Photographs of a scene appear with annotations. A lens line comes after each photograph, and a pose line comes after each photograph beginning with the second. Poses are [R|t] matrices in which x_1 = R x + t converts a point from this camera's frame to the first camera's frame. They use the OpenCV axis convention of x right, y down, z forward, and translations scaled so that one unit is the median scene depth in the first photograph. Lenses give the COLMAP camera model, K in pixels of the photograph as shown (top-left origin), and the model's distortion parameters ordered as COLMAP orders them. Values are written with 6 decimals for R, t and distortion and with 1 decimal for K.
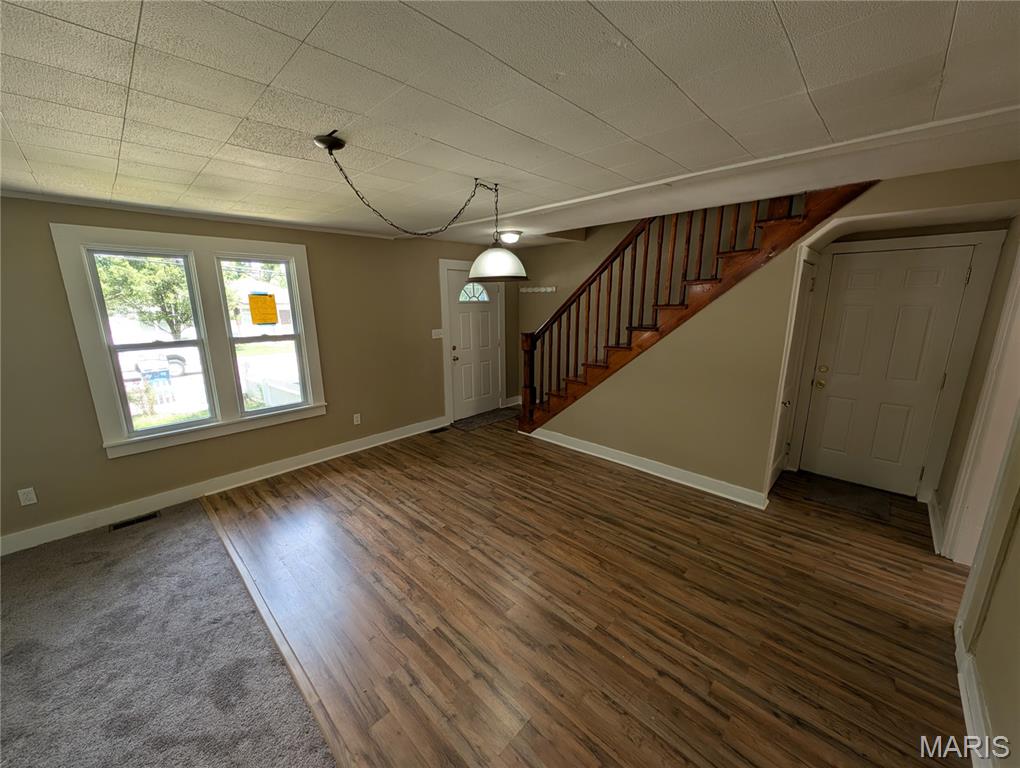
lens RADIAL K [[387.3, 0, 512.0], [0, 387.3, 385.2], [0, 0, 1]] dist [0.014717, -0.005929]
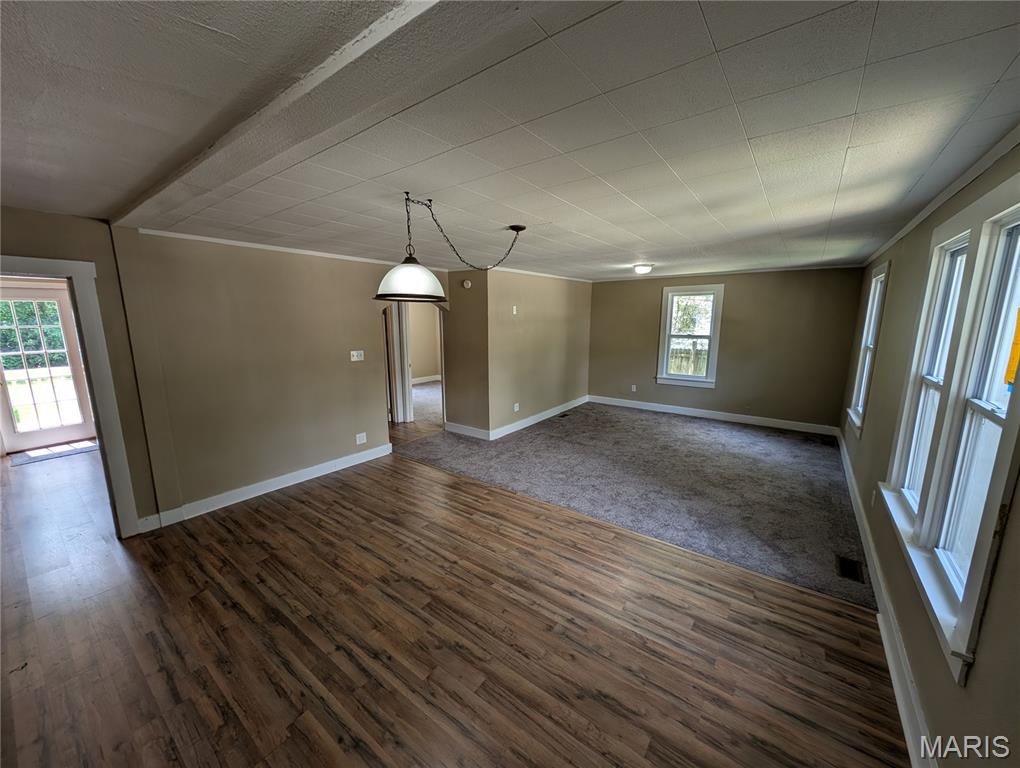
lens RADIAL K [[387.3, 0, 512.0], [0, 387.3, 385.2], [0, 0, 1]] dist [0.014717, -0.005929]
pose [[-0.992772, 0.028643, -0.116552, -0.114355], [-0.018722, 0.922259, 0.386118, -0.323616], [0.118551, 0.385509, -0.915057, 1.418785]]
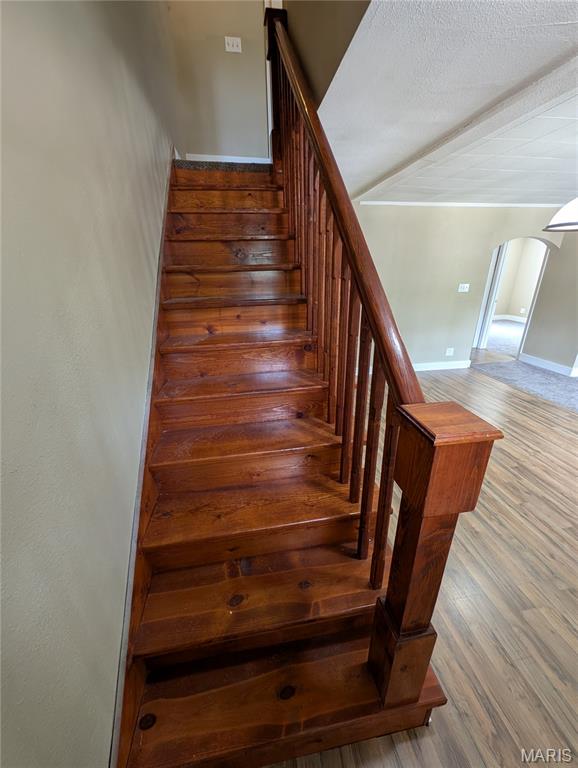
lens RADIAL K [[292.4, 0, 289.7], [0, 292.4, 386.2], [0, 0, 1]] dist [0.014910, -0.011999]
pose [[-0.796579, -0.209280, 0.567154, 0.041739], [0.152167, 0.838548, 0.523146, -0.328680], [-0.585070, 0.503029, -0.636124, 1.610355]]
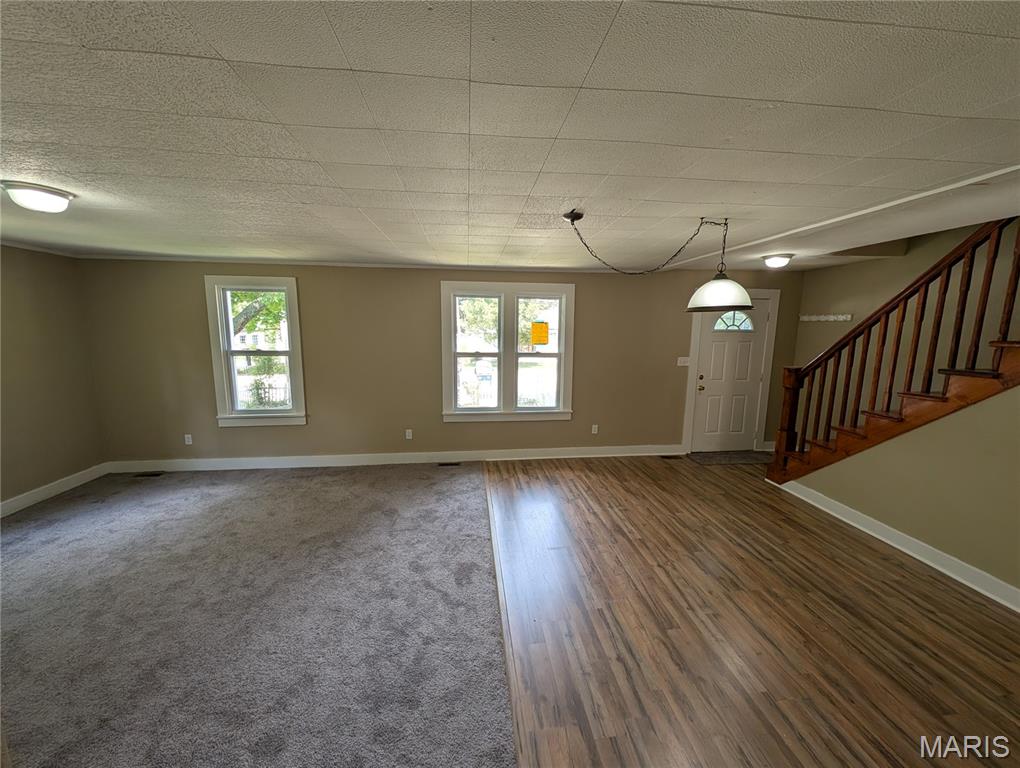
lens RADIAL K [[387.3, 0, 512.0], [0, 387.3, 385.2], [0, 0, 1]] dist [0.014717, -0.005929]
pose [[0.770173, 0.111189, -0.628069, 0.155629], [-0.153369, 0.988082, -0.013146, 0.014686], [0.619121, 0.106451, 0.778047, -0.079068]]
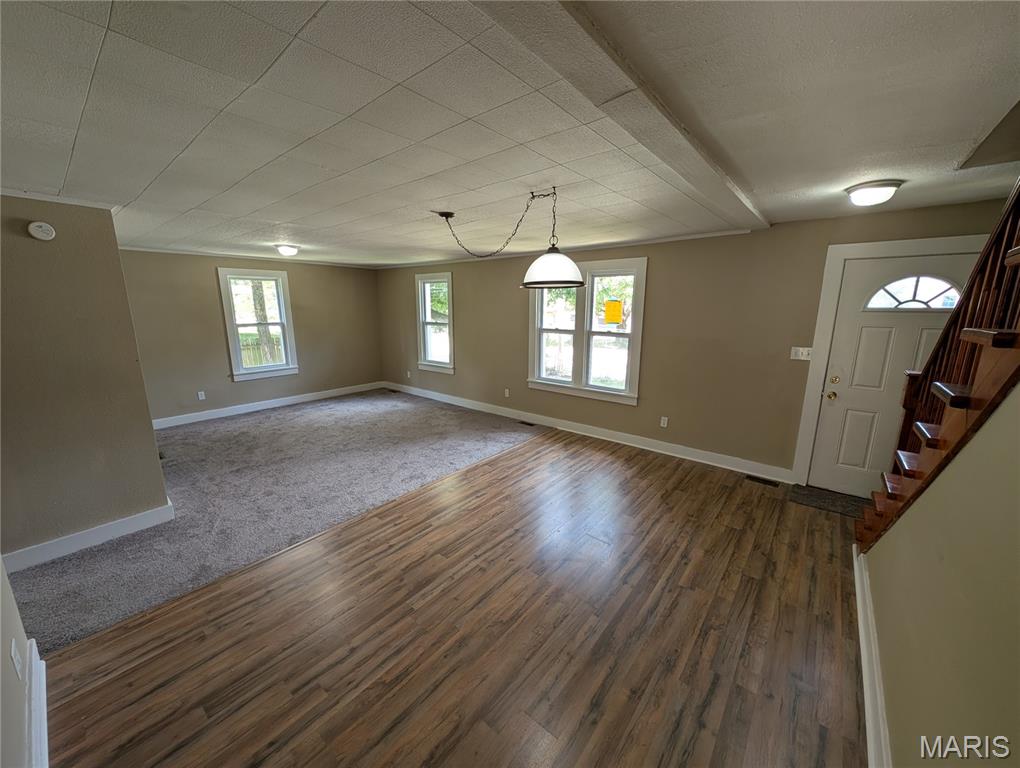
lens RADIAL K [[387.3, 0, 512.0], [0, 387.3, 385.2], [0, 0, 1]] dist [0.014717, -0.005929]
pose [[0.074159, 0.211935, -0.974466, 0.708069], [-0.219644, 0.956632, 0.191341, -0.146172], [0.972757, 0.199846, 0.117493, 0.621865]]
